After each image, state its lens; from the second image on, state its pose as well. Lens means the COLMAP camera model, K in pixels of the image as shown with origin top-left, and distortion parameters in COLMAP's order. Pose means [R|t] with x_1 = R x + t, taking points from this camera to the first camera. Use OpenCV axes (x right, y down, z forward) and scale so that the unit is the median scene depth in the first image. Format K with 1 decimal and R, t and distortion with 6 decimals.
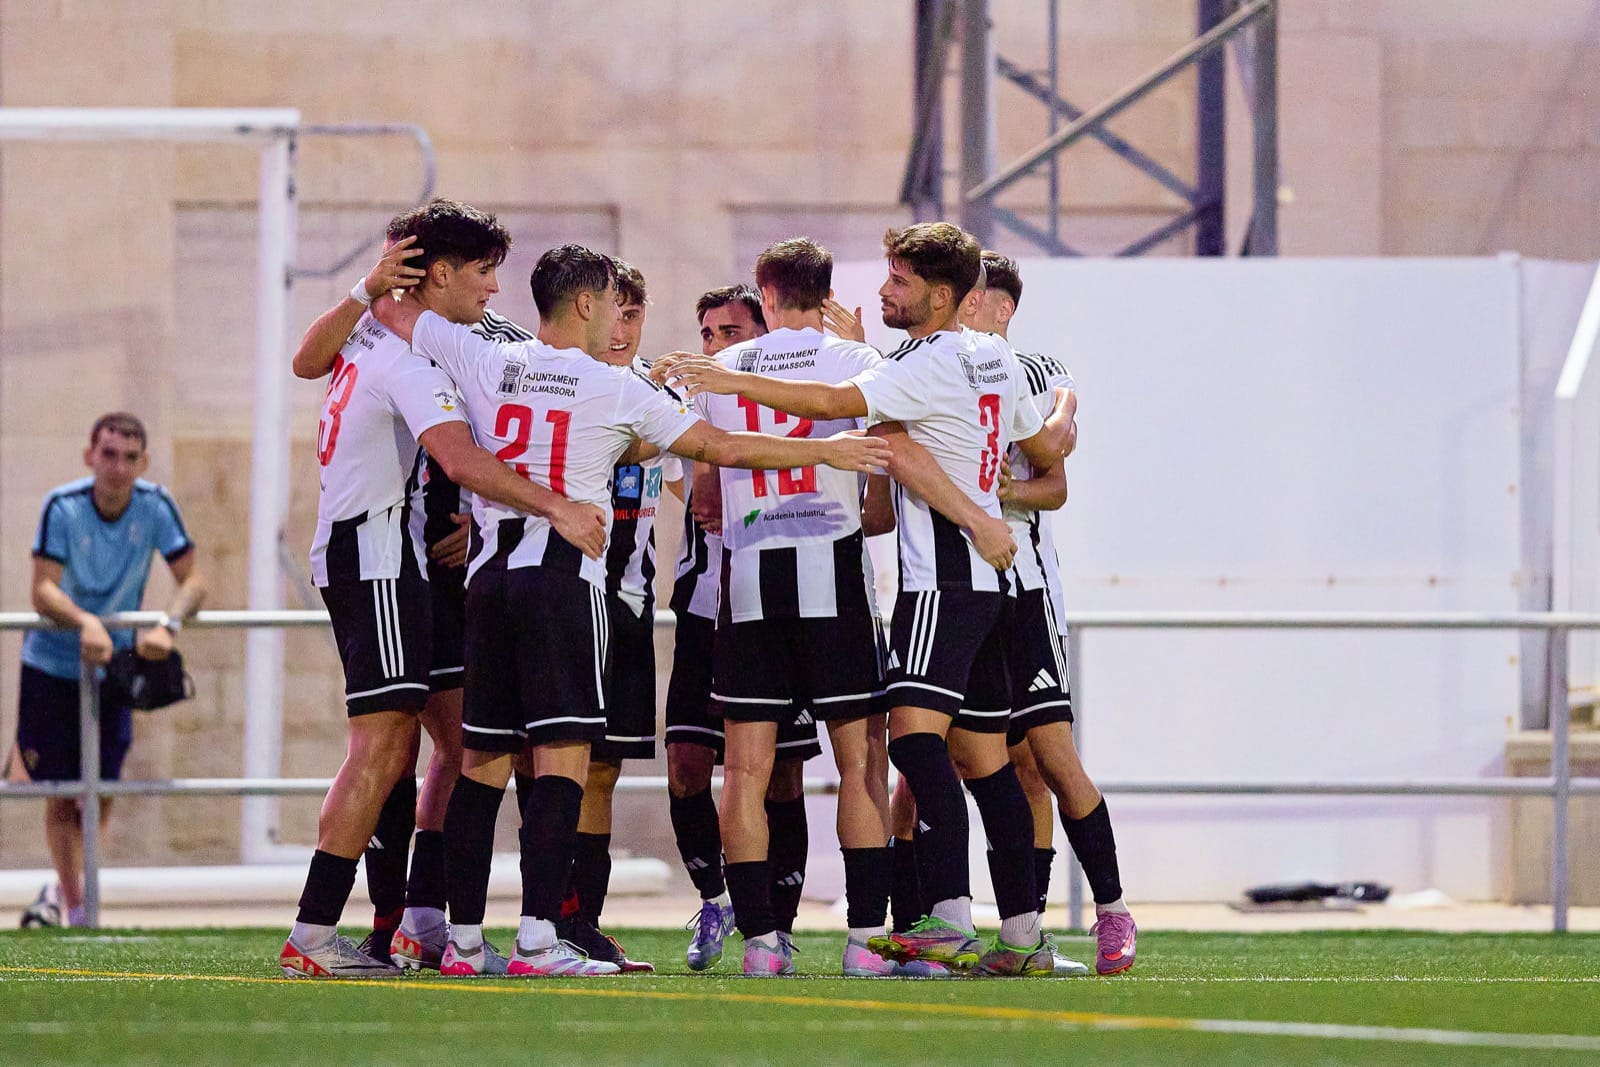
lens RADIAL K [[6040.6, 0, 799.3], [0, 6040.6, 539.8], [0, 0, 1]] dist [0.259961, 0.000000]
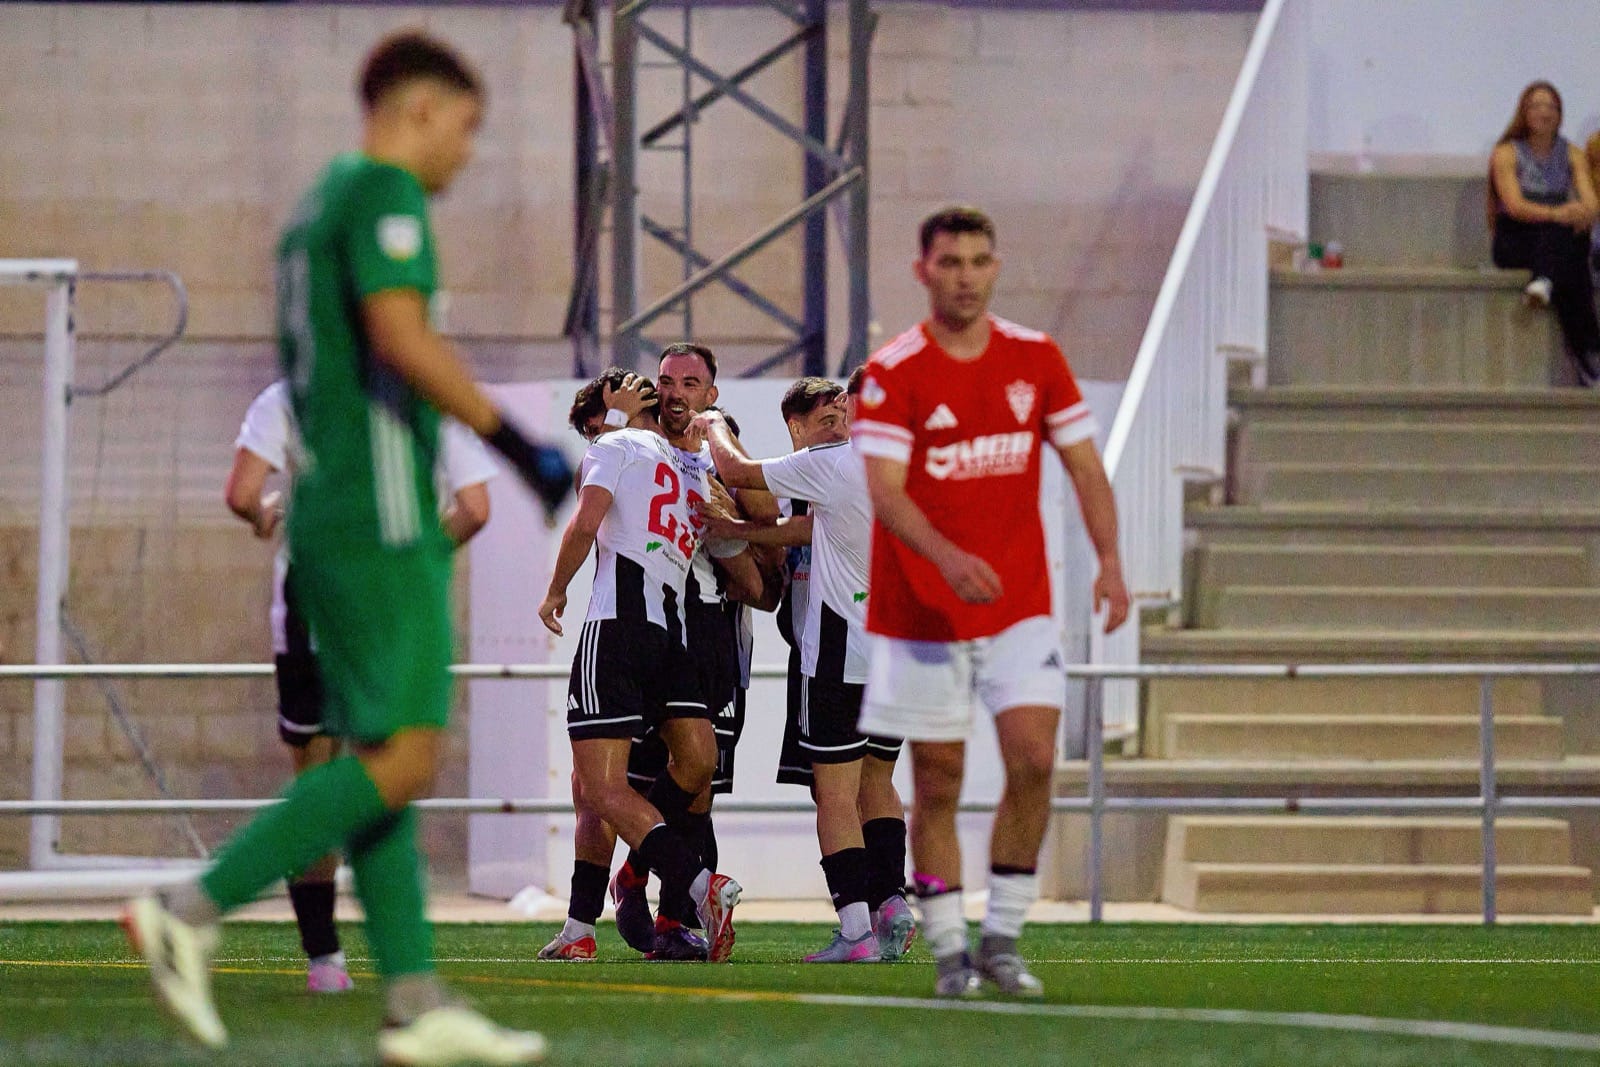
lens RADIAL K [[6040.6, 0, 800.7], [0, 6040.6, 526.7], [0, 0, 1]] dist [0.259961, 0.000000]
pose [[0.999943, -0.000947, -0.010664, 0.078295], [0.000937, 0.999999, -0.000909, -0.015231], [0.010665, 0.000899, 0.999943, -0.236838]]
